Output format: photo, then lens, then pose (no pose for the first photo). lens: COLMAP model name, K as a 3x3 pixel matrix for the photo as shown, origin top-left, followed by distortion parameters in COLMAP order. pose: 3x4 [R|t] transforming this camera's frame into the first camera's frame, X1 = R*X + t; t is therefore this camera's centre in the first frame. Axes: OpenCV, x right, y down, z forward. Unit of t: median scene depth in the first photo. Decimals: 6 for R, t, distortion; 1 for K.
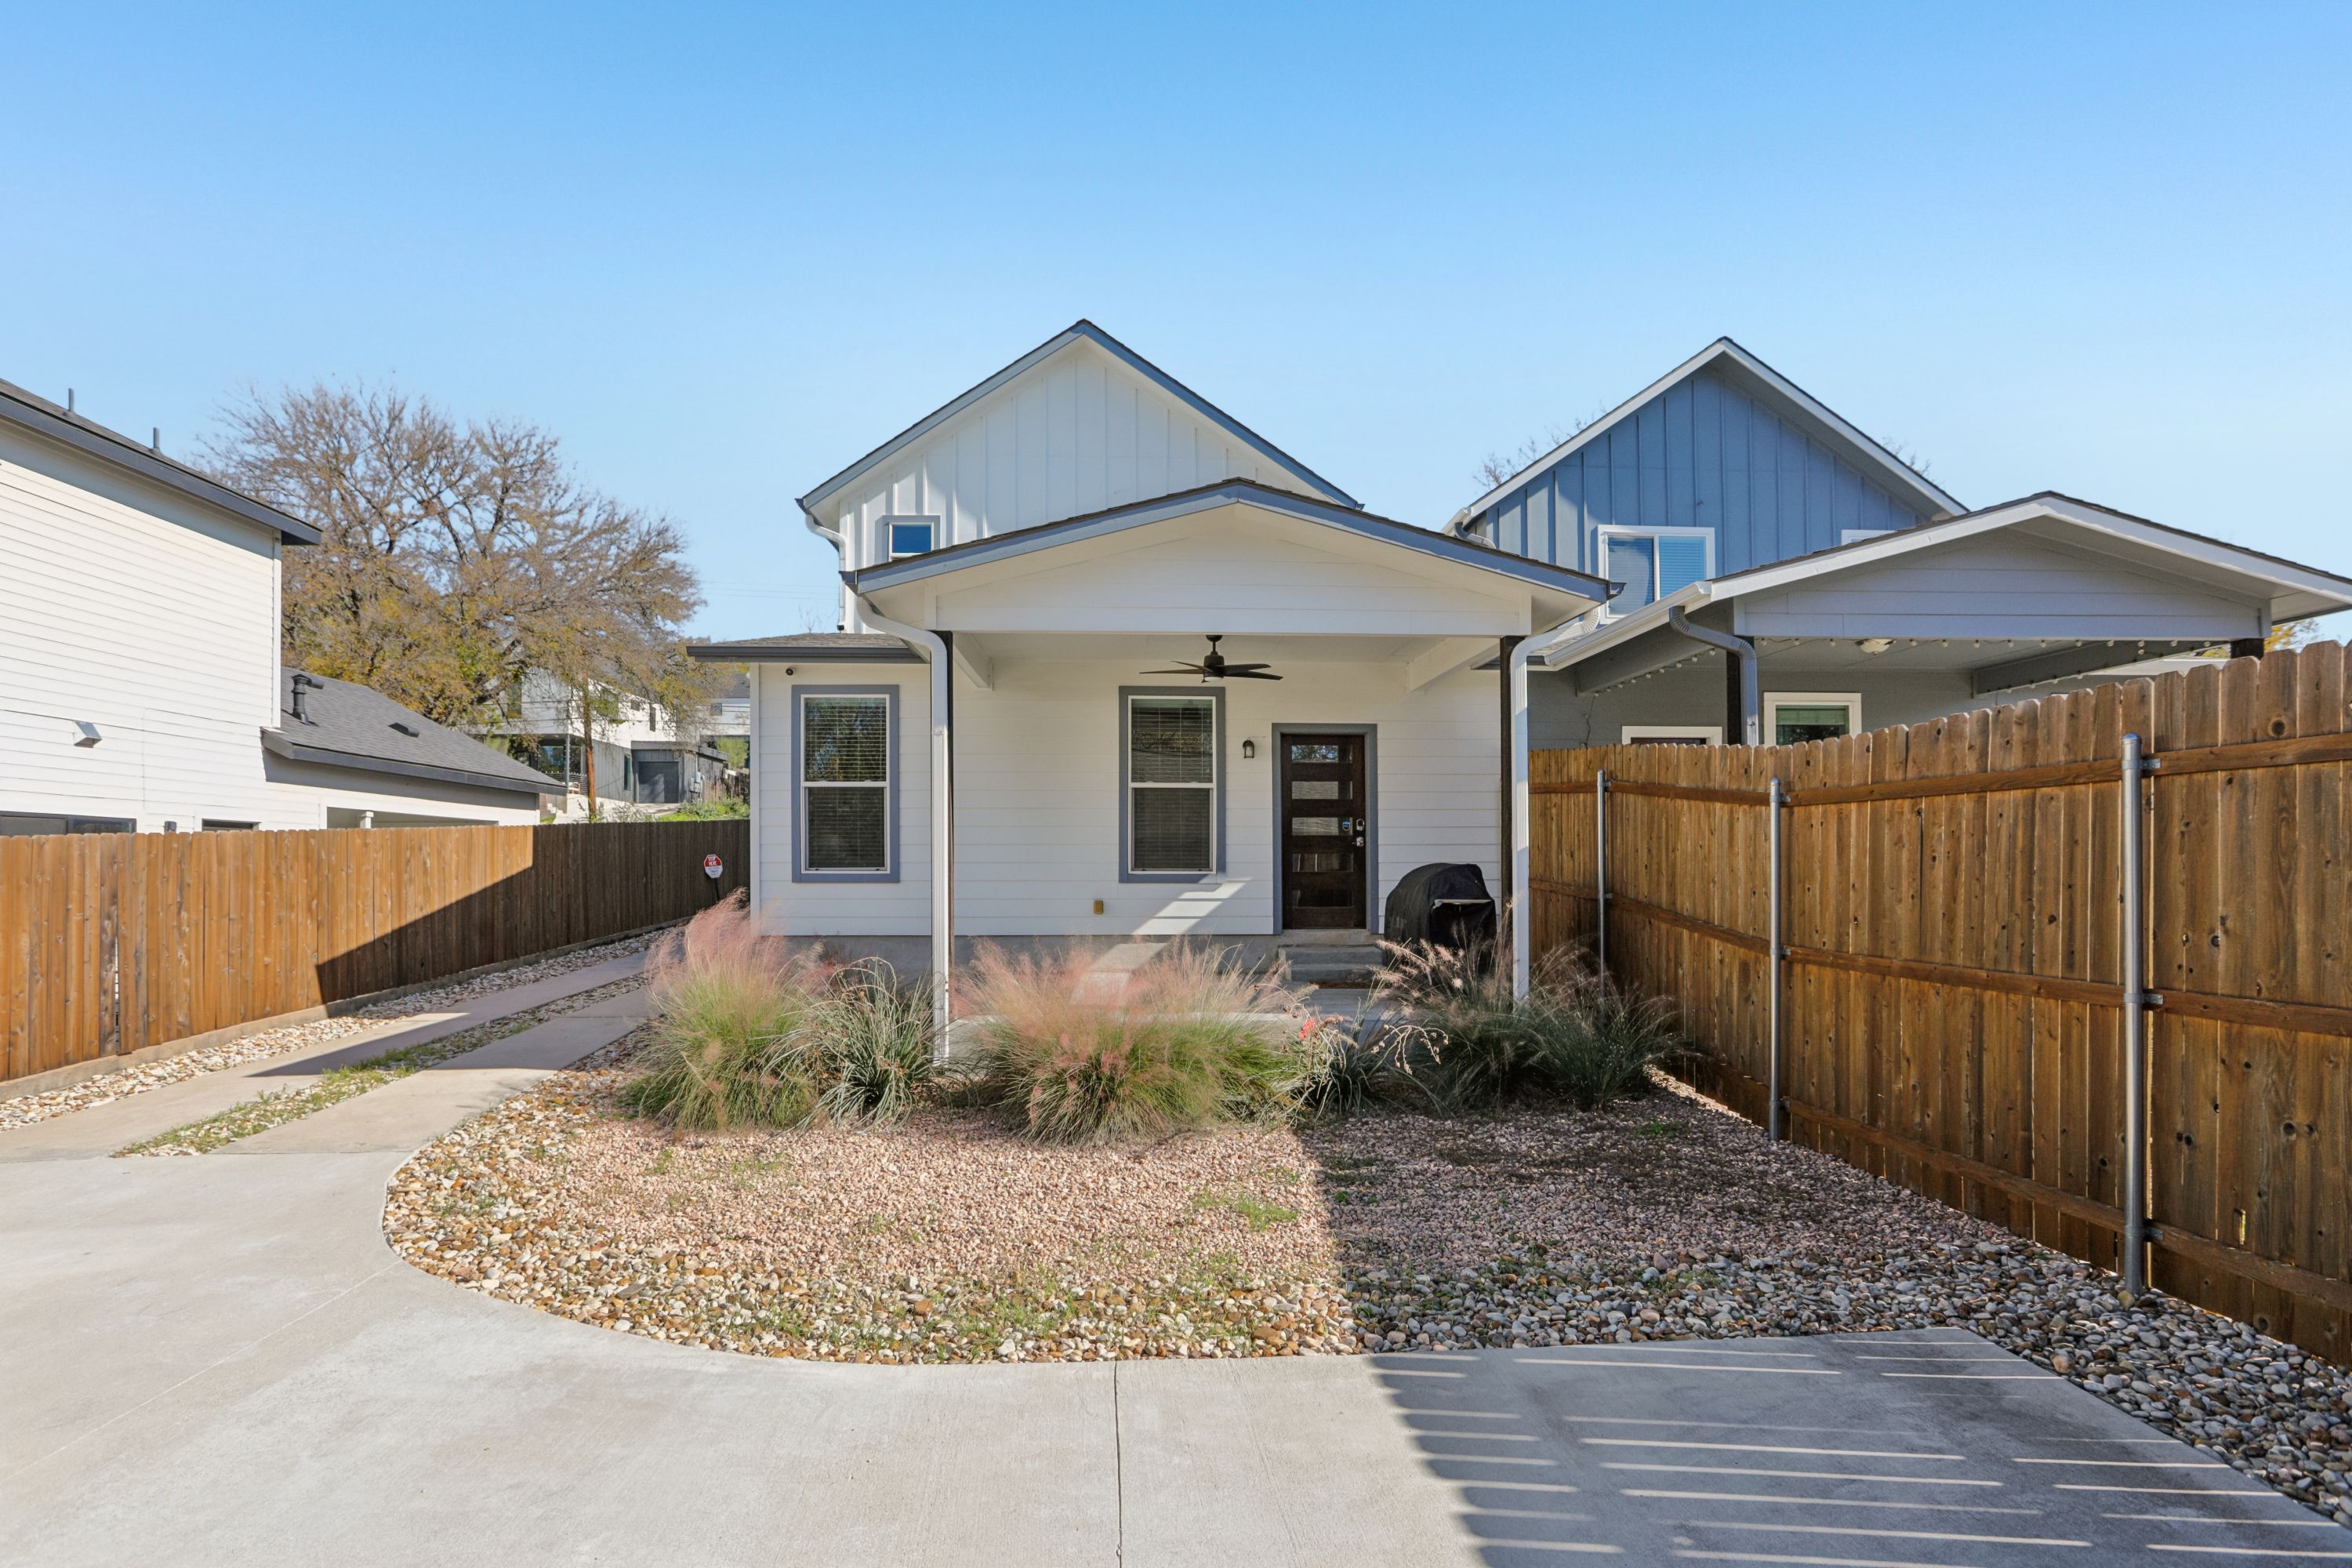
lens RADIAL K [[1133.1, 0, 1235.8], [0, 1133.1, 872.7], [0, 0, 1]] dist [-0.041591, 0.006828]
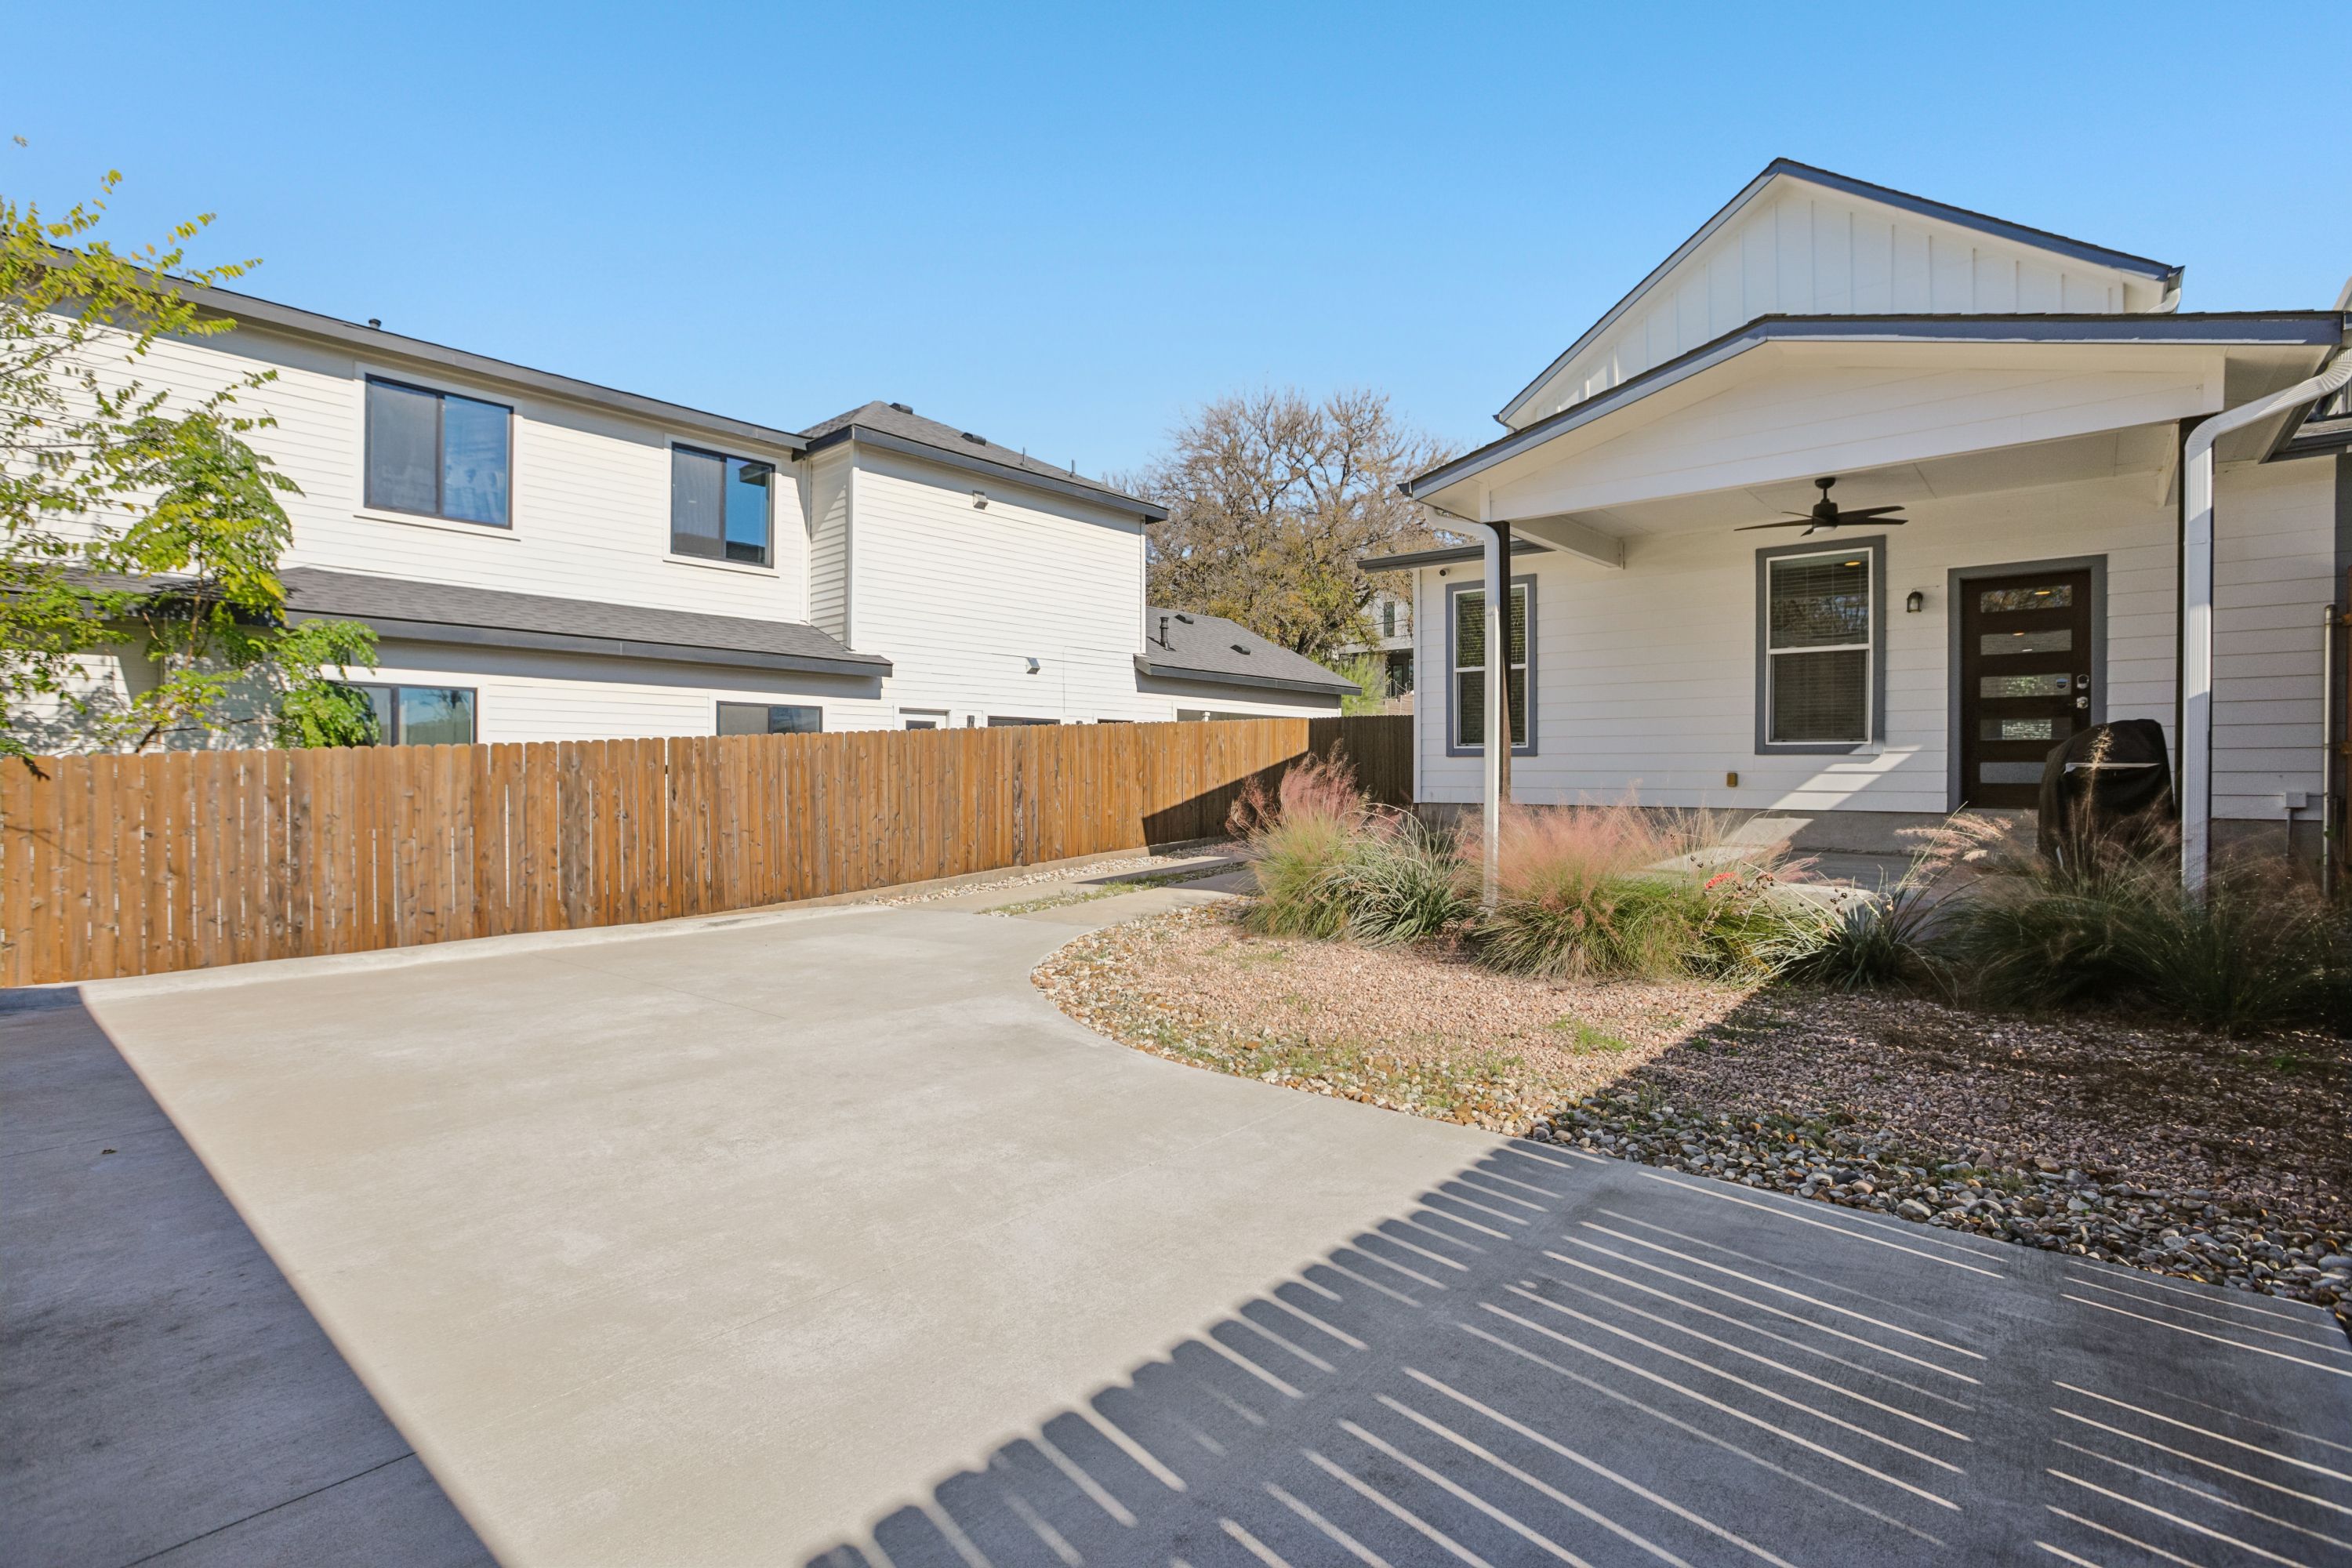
lens RADIAL K [[1107.5, 0, 1171.6], [0, 1107.5, 774.8], [0, 0, 1]] dist [-0.050772, 0.017373]
pose [[0.721037, 0.003237, -0.692889, 0.178276], [0.001722, 0.999978, 0.006463, 0.018682], [0.692895, -0.005853, 0.721015, -0.002477]]
